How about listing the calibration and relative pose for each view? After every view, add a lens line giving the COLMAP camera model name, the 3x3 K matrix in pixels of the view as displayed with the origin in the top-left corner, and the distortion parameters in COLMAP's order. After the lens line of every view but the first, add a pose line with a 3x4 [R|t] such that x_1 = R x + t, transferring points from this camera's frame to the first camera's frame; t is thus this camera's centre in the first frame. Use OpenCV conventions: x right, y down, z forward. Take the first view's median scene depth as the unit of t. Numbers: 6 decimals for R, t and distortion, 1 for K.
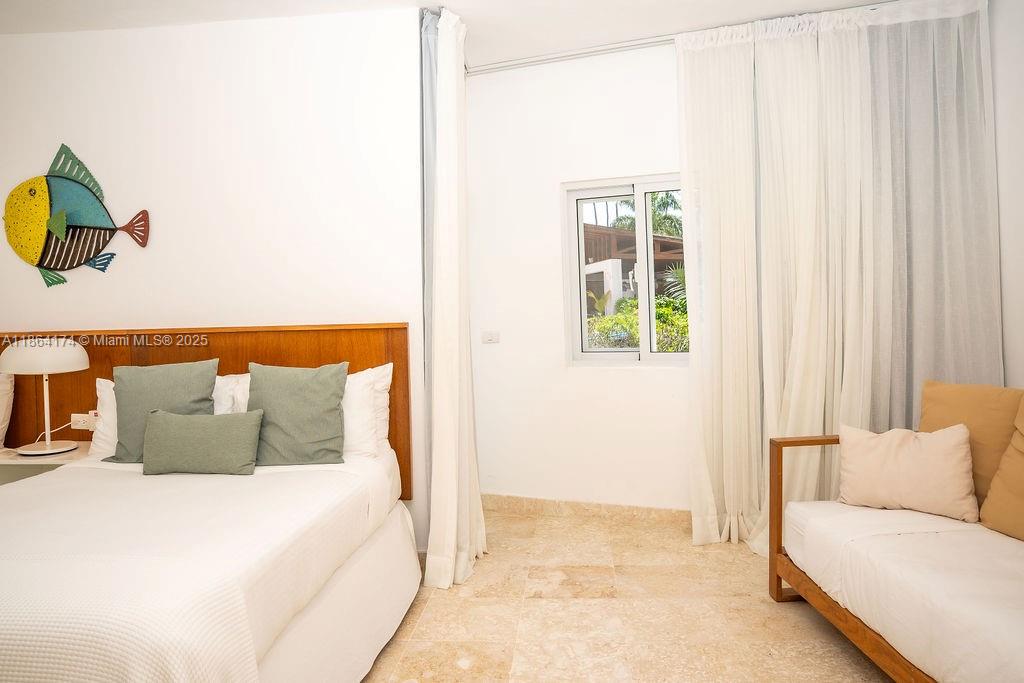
lens RADIAL K [[711.2, 0, 513.8], [0, 711.2, 335.6], [0, 0, 1]] dist [-0.129527, 0.100683]
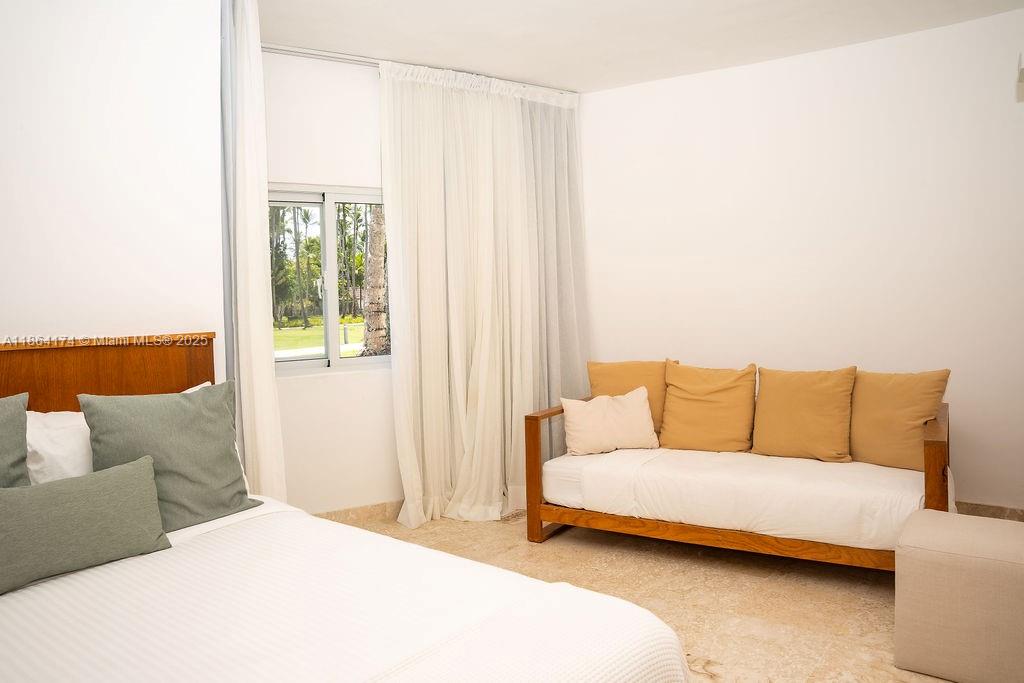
lens RADIAL K [[711.2, 0, 513.8], [0, 711.2, 335.6], [0, 0, 1]] dist [-0.129527, 0.100683]
pose [[0.576117, -0.028903, 0.816856, -0.622597], [0.043597, 0.999039, 0.004601, -0.003158], [-0.816204, 0.032962, 0.576823, 0.253208]]
